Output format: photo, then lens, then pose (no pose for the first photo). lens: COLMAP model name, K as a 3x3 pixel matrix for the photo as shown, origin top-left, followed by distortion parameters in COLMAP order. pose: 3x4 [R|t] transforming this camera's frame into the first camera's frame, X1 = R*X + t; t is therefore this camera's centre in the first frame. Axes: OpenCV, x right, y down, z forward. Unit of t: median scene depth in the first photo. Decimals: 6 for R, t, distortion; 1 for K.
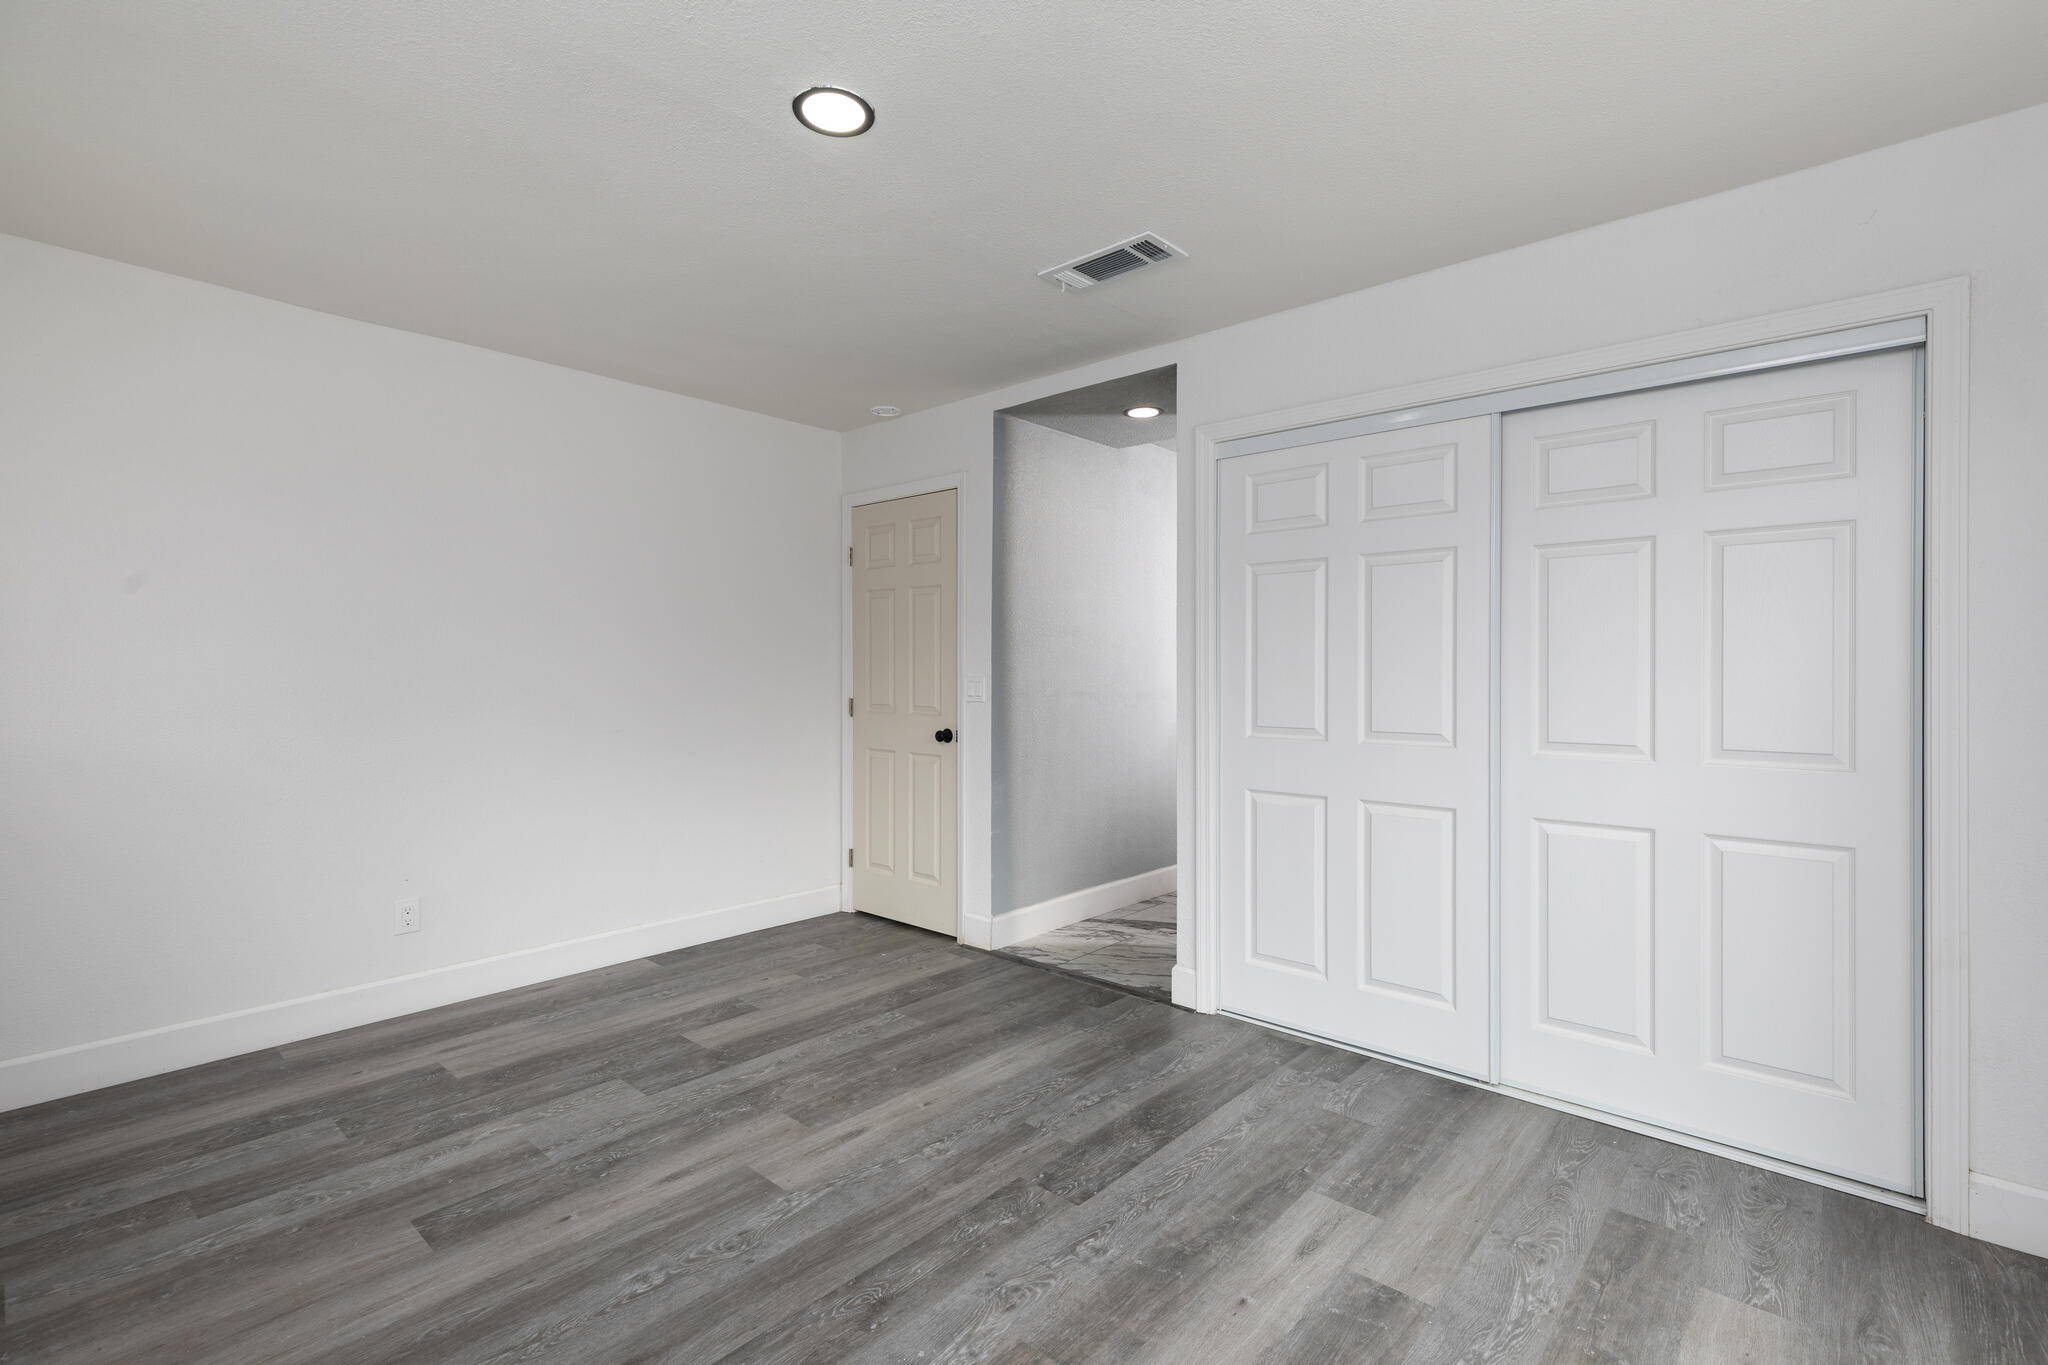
lens RADIAL K [[927.9, 0, 1041.1], [0, 927.9, 679.0], [0, 0, 1]] dist [0.010906, -0.002270]
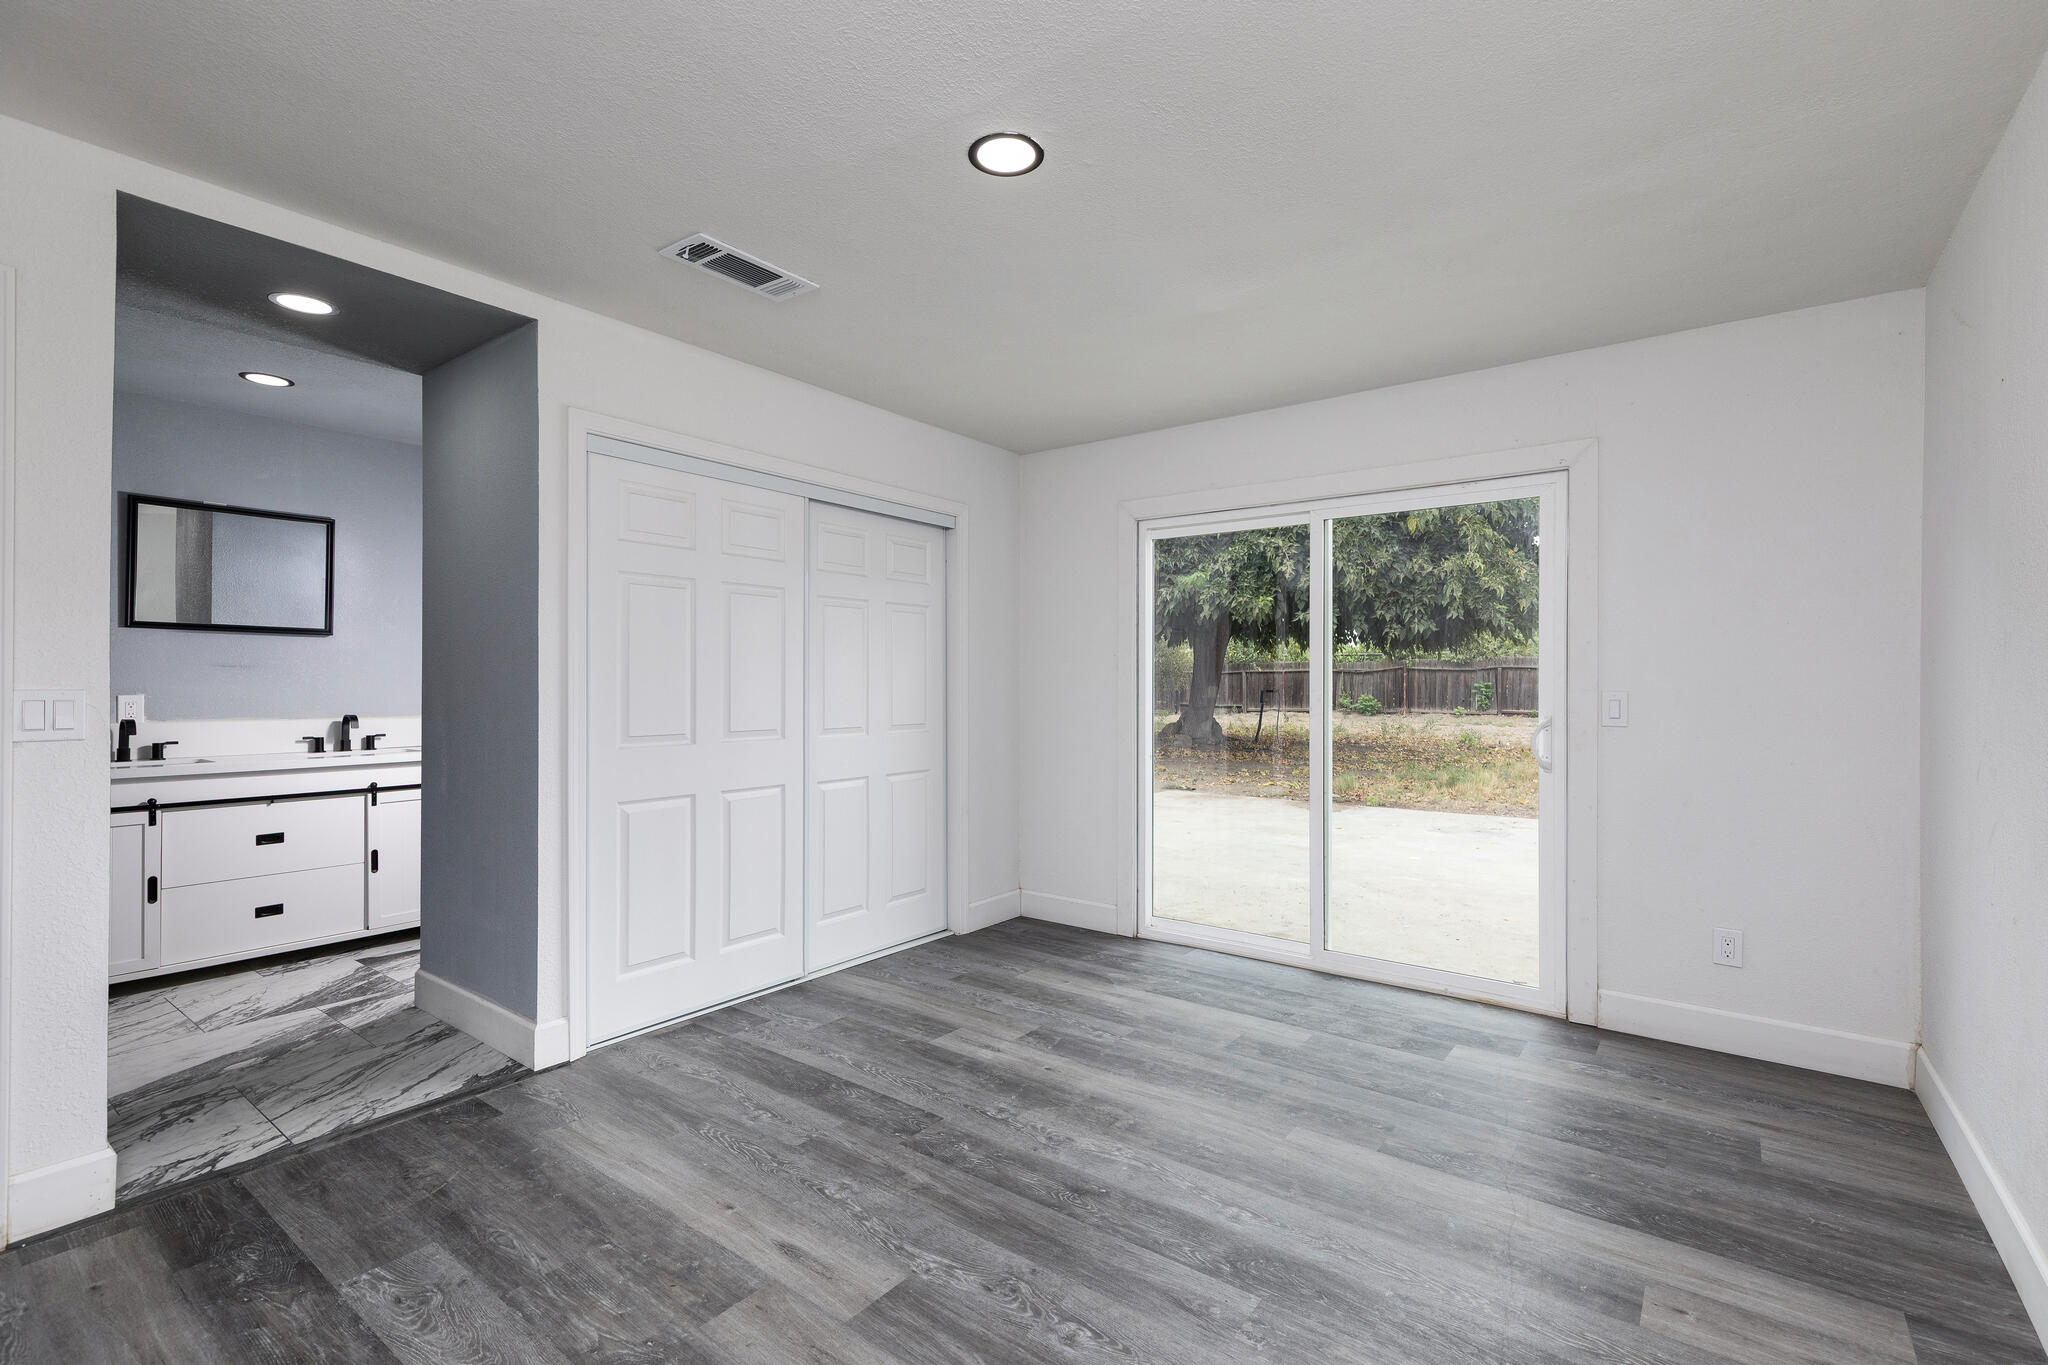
lens RADIAL K [[927.9, 0, 1038.8], [0, 927.9, 678.3], [0, 0, 1]] dist [0.010906, -0.002270]
pose [[-0.083914, 0.001260, 0.996472, -1.075244], [0.005523, 0.999984, -0.000799, -0.010124], [-0.996458, 0.005437, -0.083920, 0.881433]]
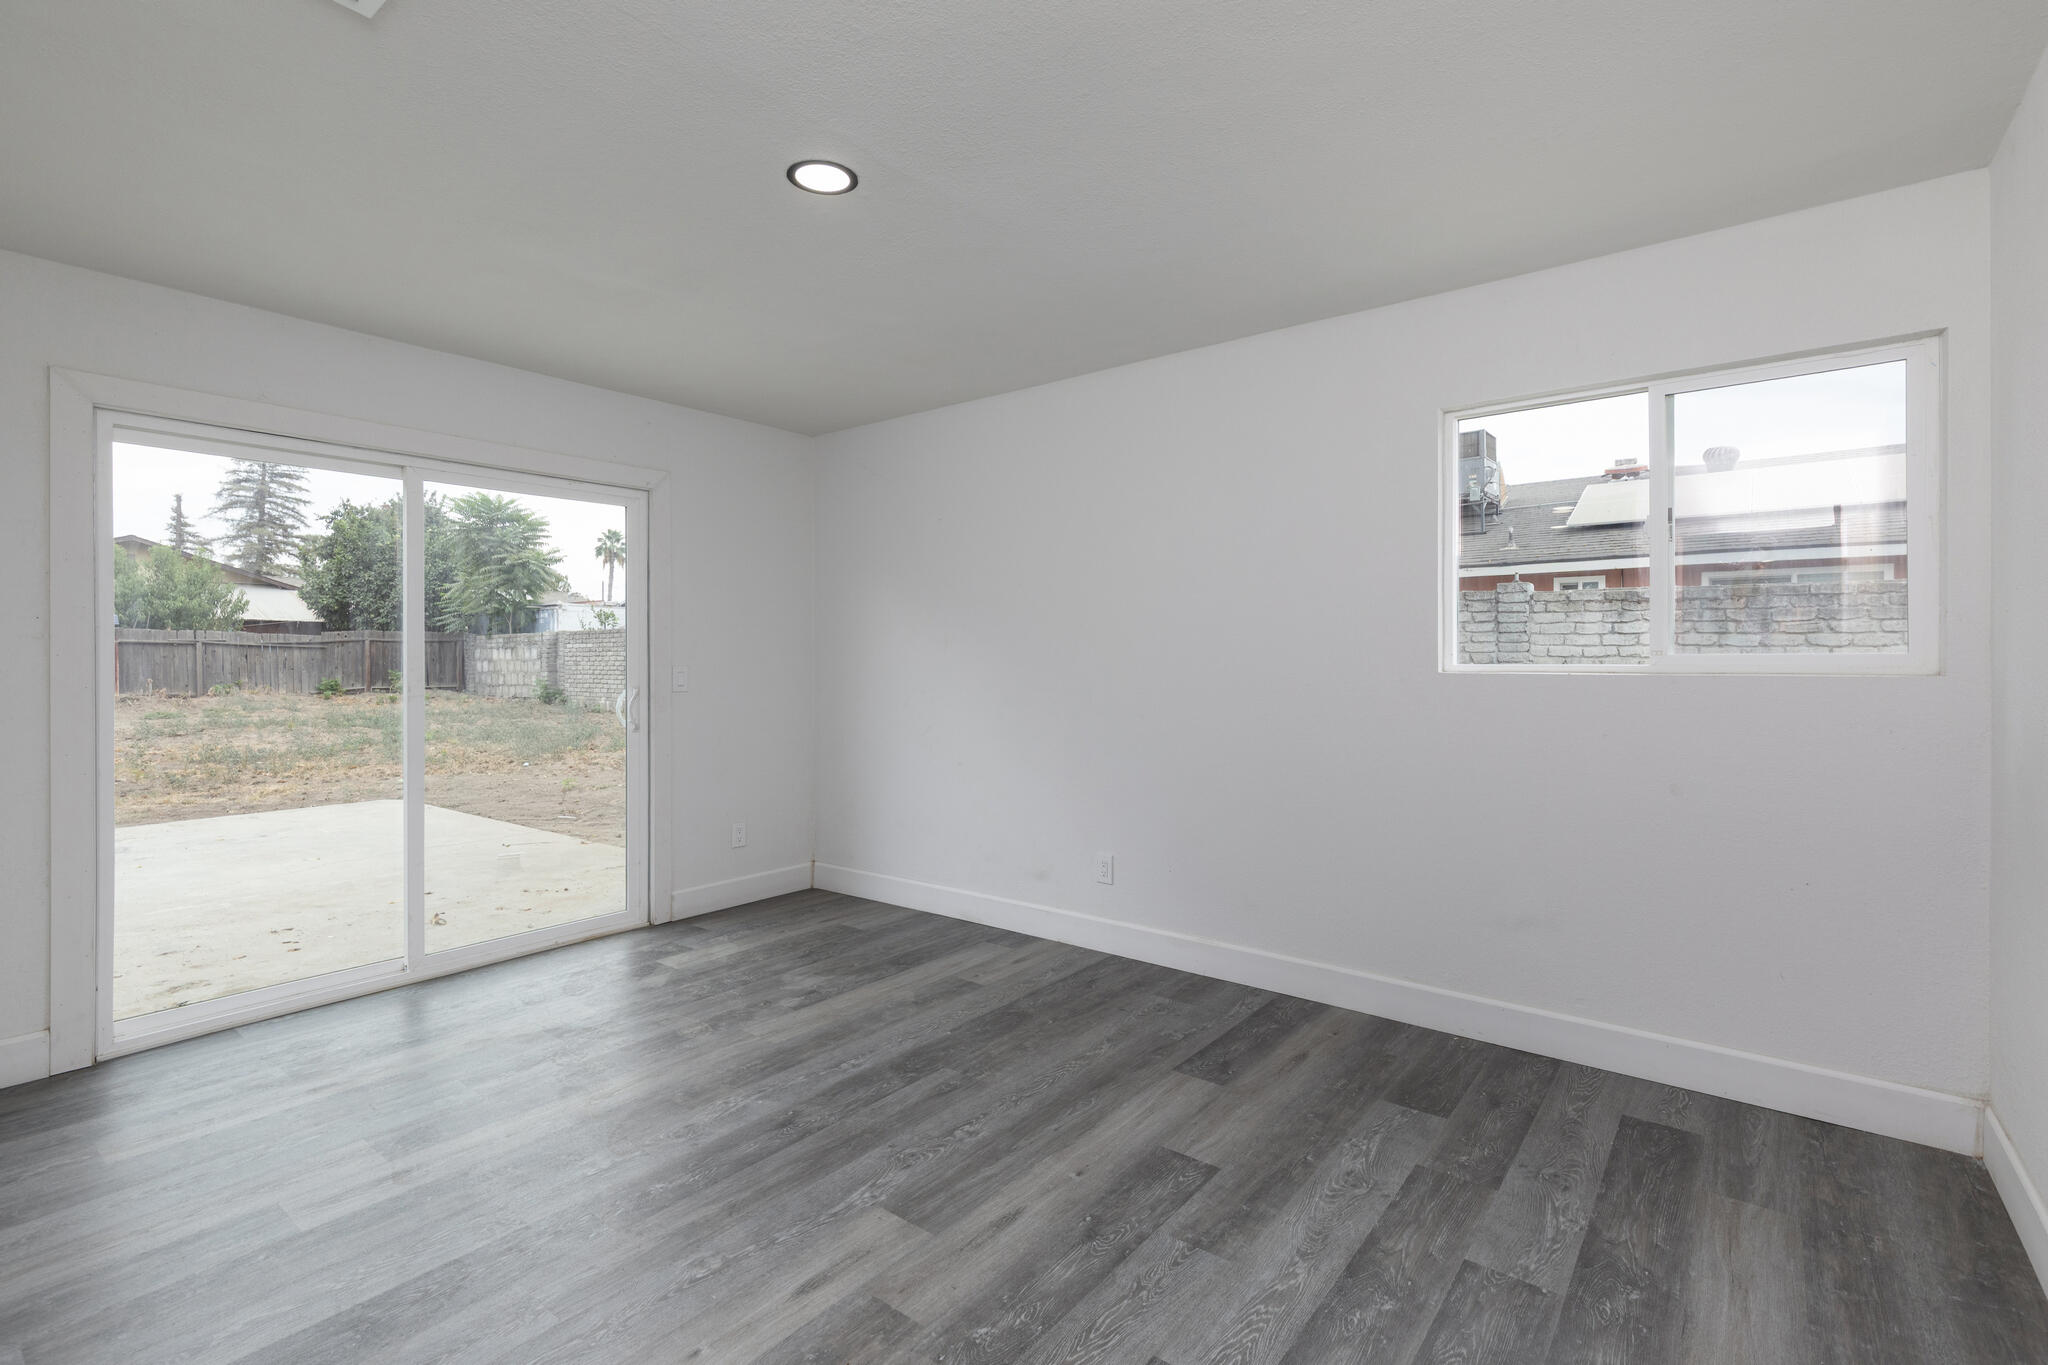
lens RADIAL K [[927.9, 0, 1027.0], [0, 927.9, 665.5], [0, 0, 1]] dist [0.010906, -0.002270]
pose [[-0.998643, 0.004196, -0.051918, -0.350992], [0.003339, 0.999857, 0.016595, -0.018622], [0.051981, 0.016399, -0.998513, 1.813804]]
